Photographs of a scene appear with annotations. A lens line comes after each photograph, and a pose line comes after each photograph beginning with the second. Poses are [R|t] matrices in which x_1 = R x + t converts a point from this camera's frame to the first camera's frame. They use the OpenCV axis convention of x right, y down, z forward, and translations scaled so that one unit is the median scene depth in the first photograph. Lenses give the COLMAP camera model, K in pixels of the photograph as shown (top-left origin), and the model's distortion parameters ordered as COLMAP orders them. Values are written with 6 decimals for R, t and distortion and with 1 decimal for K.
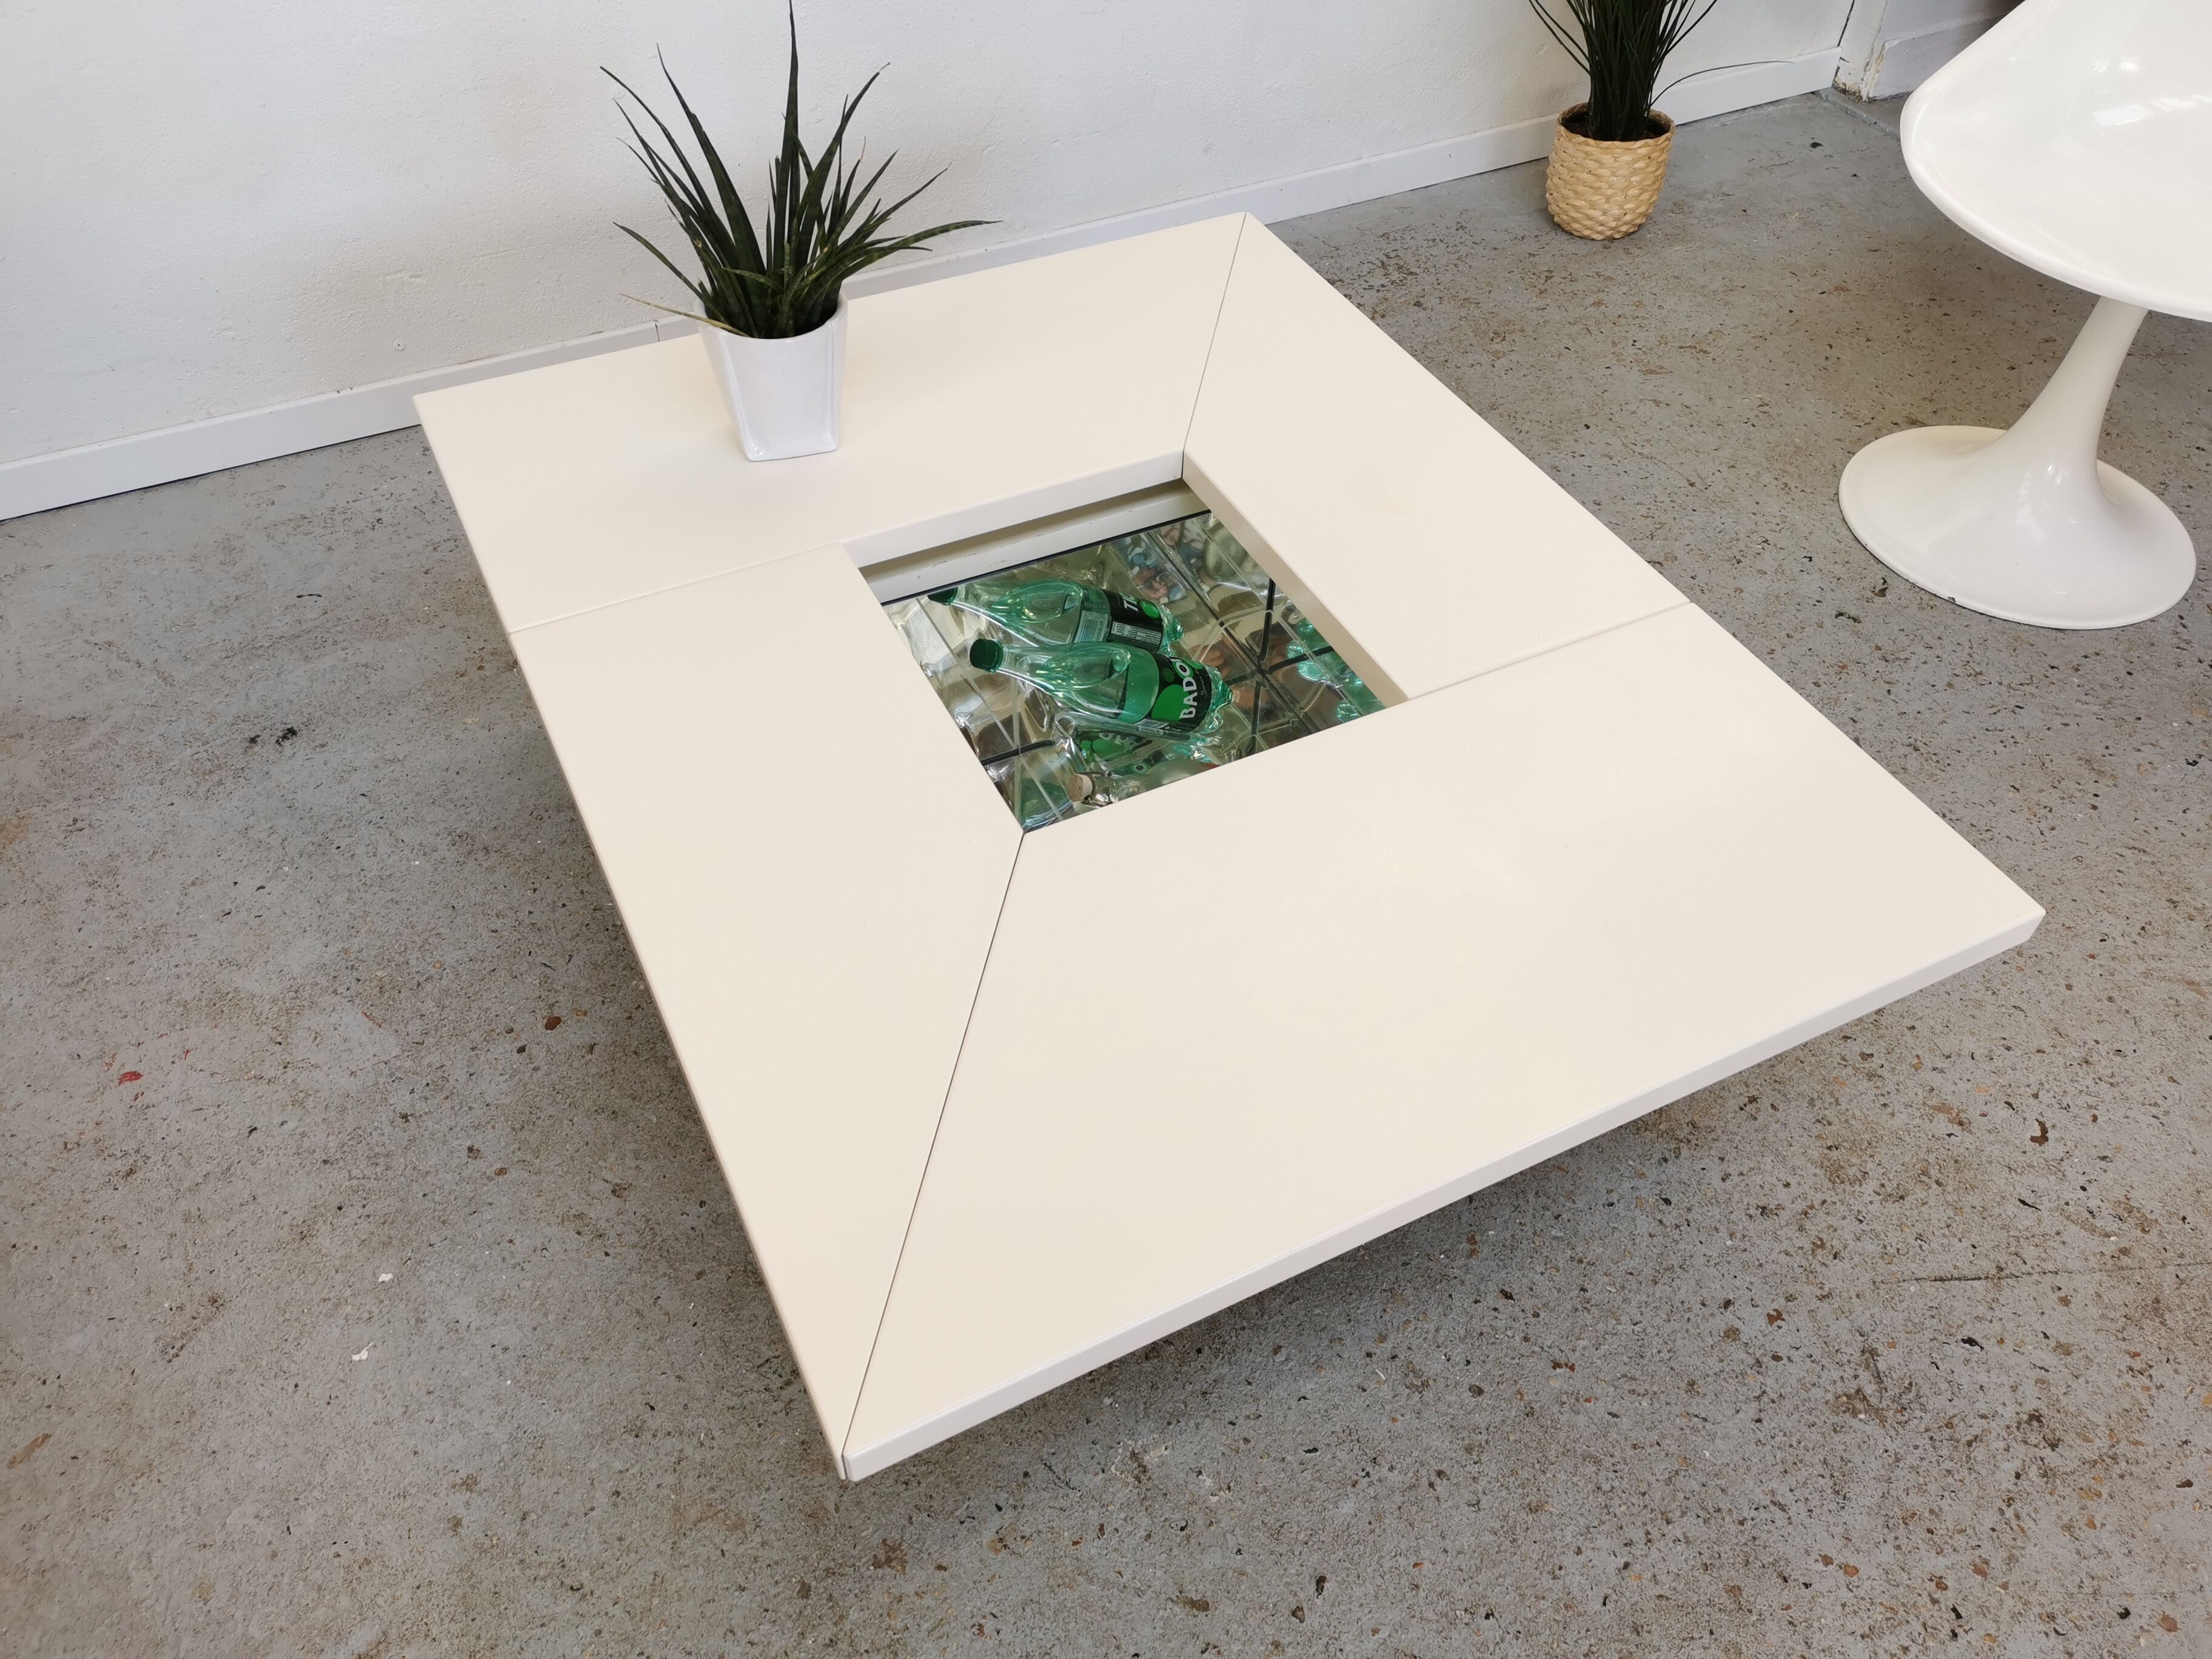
lens RADIAL K [[1703.3, 0, 1112.0], [0, 1703.3, 832.7], [0, 0, 1]] dist [0.056768, -0.052343]
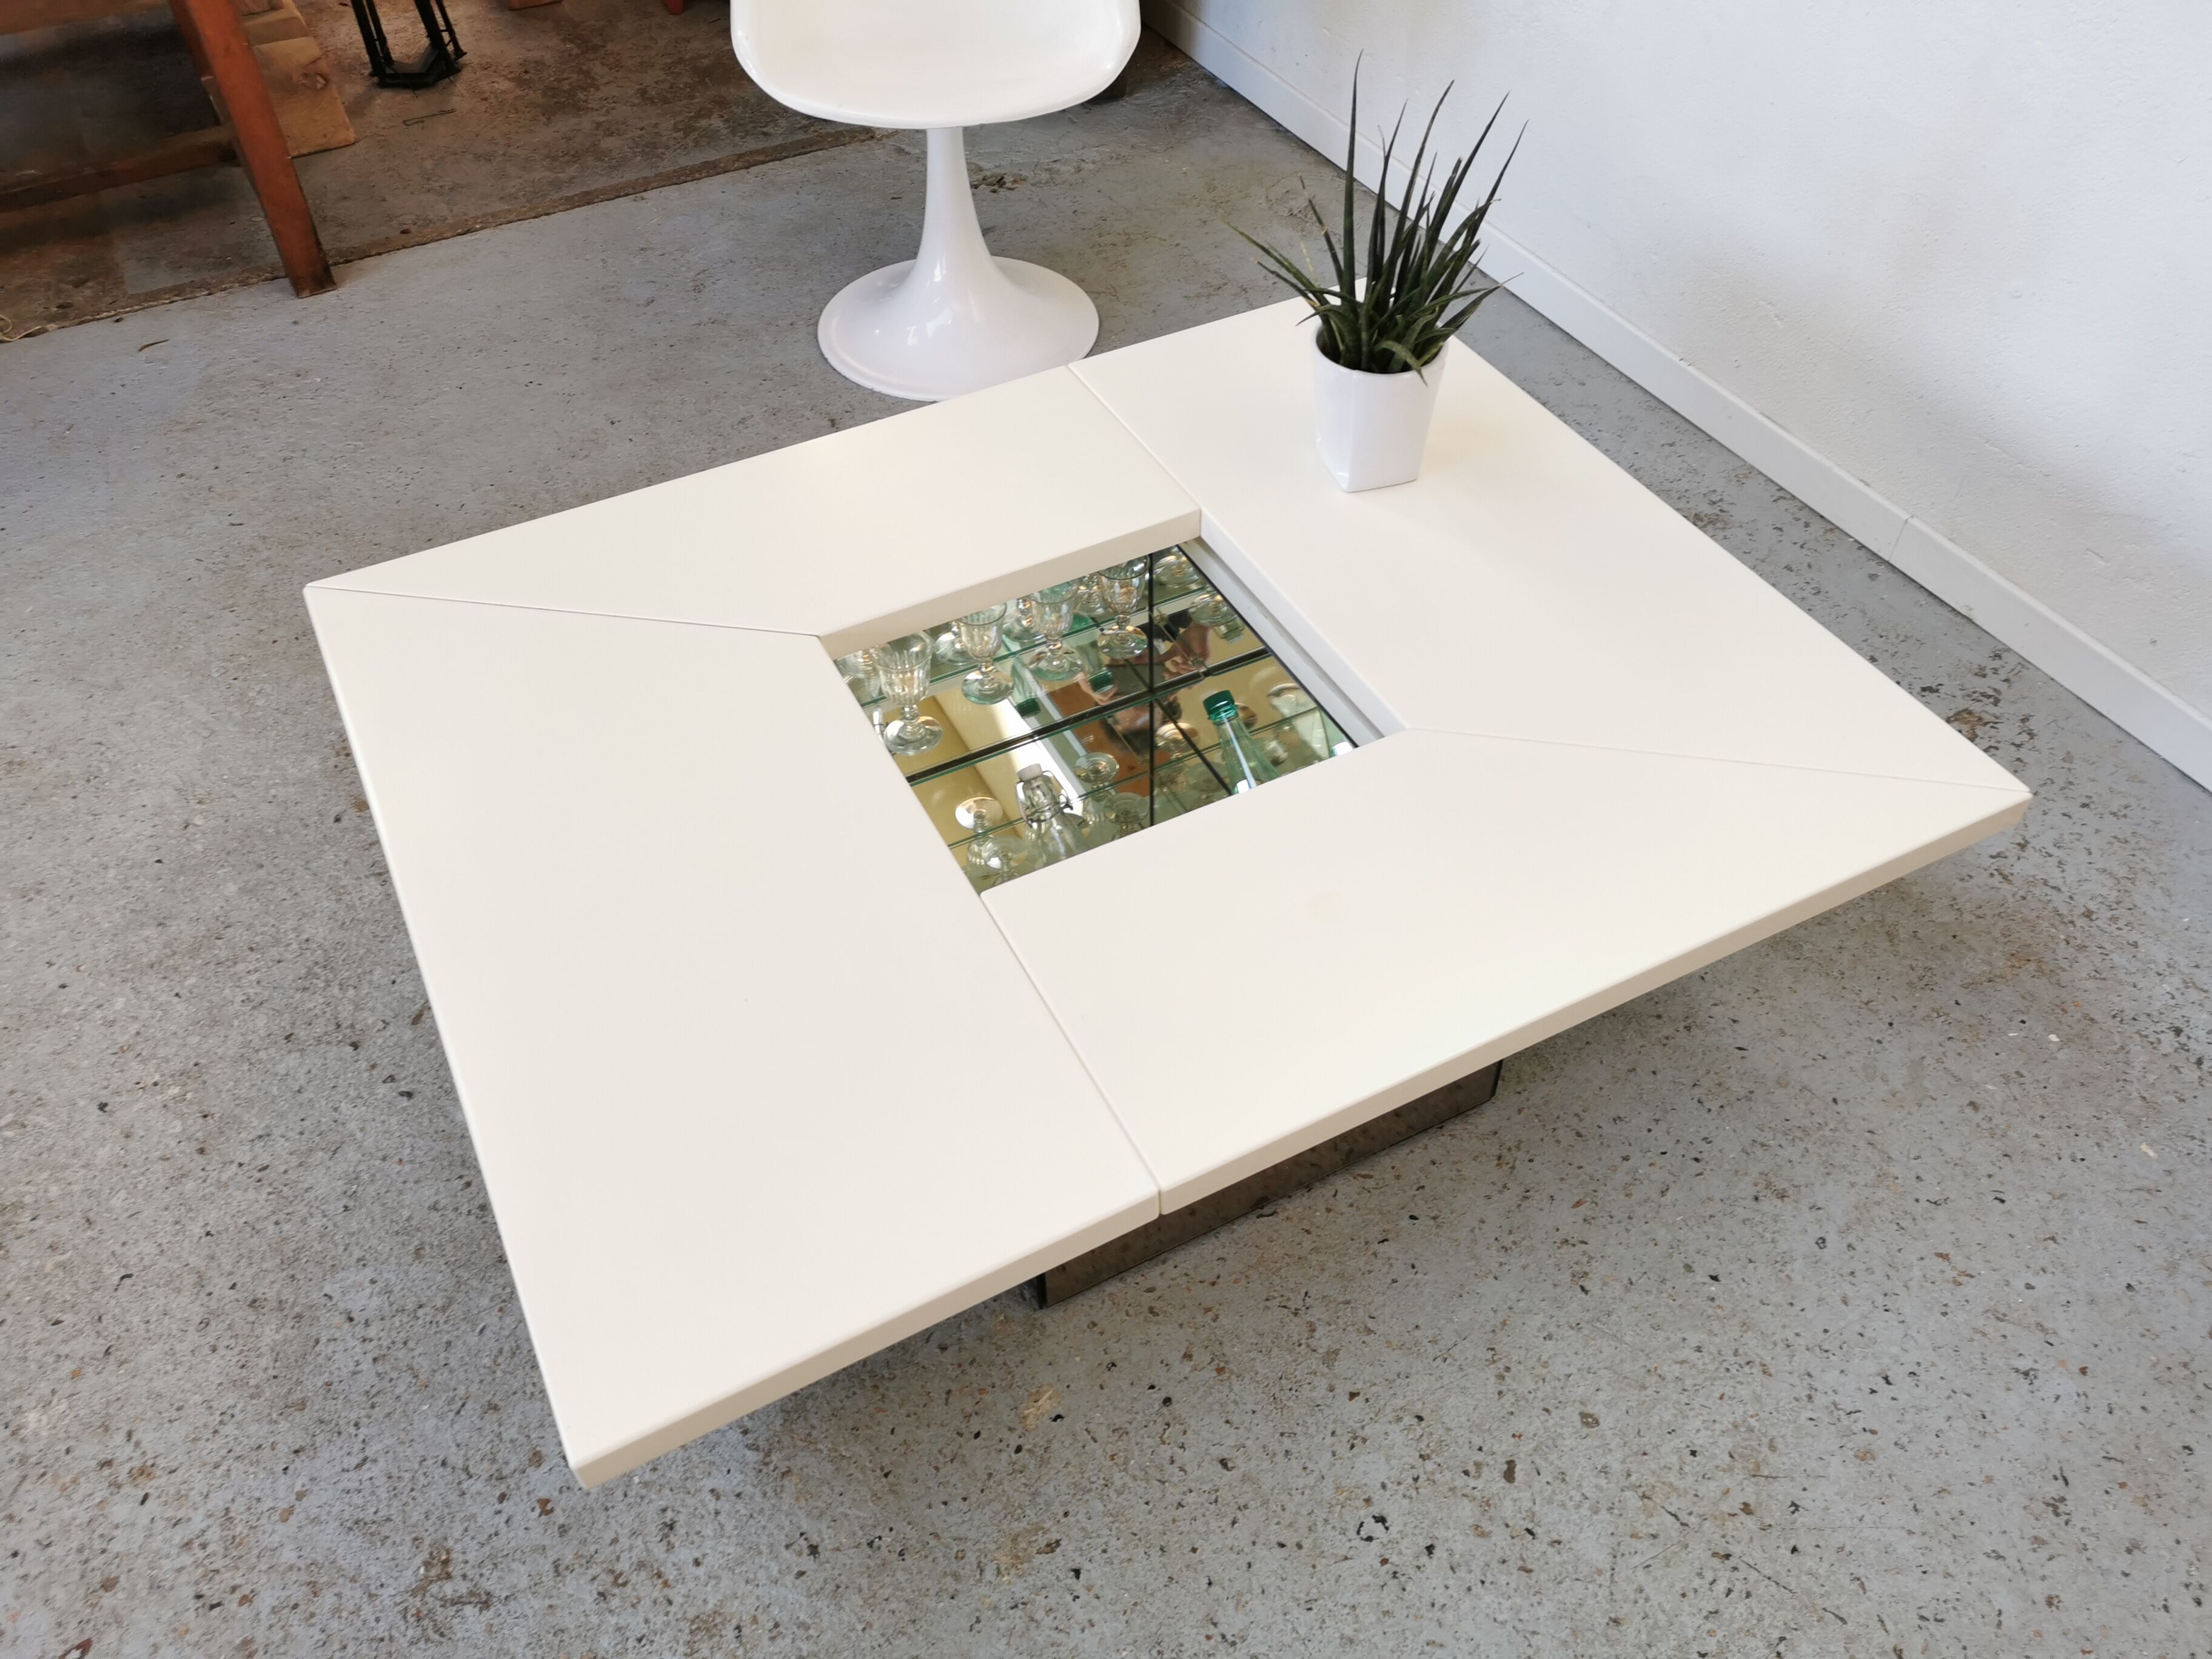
lens RADIAL K [[1703.3, 0, 1107.0], [0, 1703.3, 836.3], [0, 0, 1]] dist [0.056768, -0.052343]
pose [[0.007263, 0.711401, -0.702749, 0.792527], [-0.714902, 0.495073, 0.493779, -0.593476], [0.699186, 0.498811, 0.512178, 0.545645]]
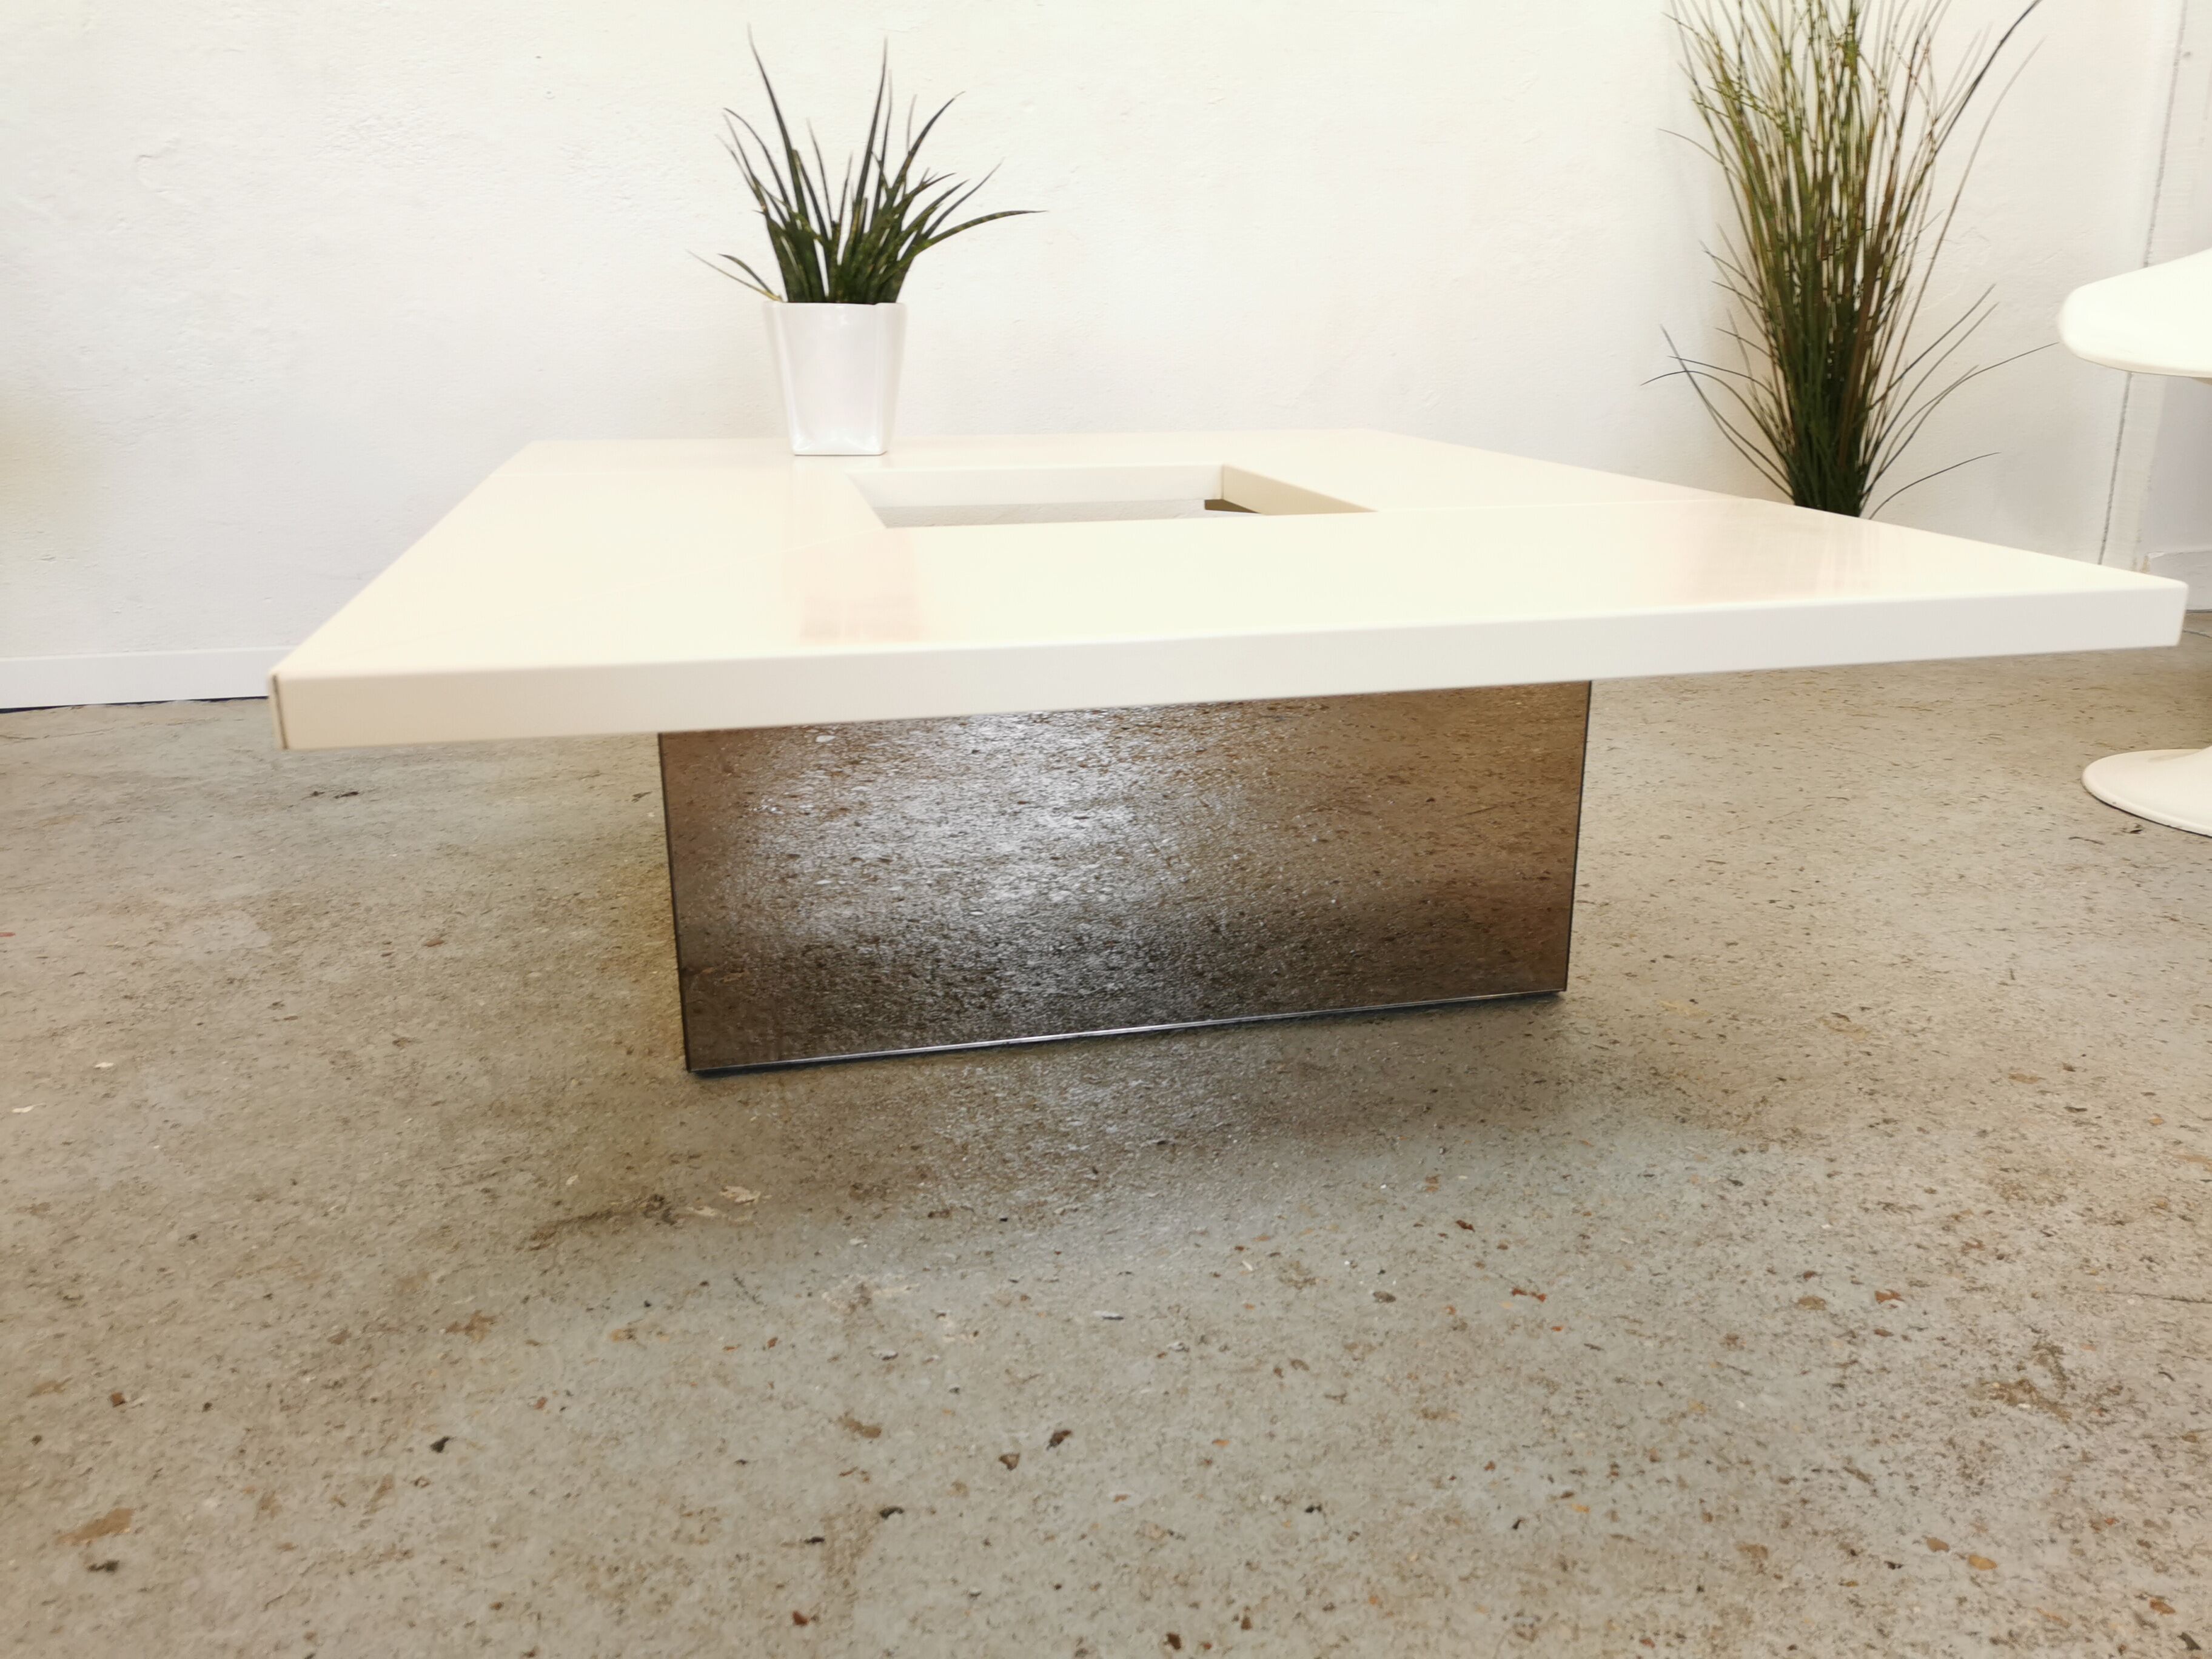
lens RADIAL K [[1703.3, 0, 1107.9], [0, 1703.3, 817.0], [0, 0, 1]] dist [0.056768, -0.052343]
pose [[0.970624, 0.045206, -0.236317, 0.247211], [-0.157112, 0.862957, -0.480229, 0.481392], [0.182222, 0.503250, 0.844709, 0.316004]]
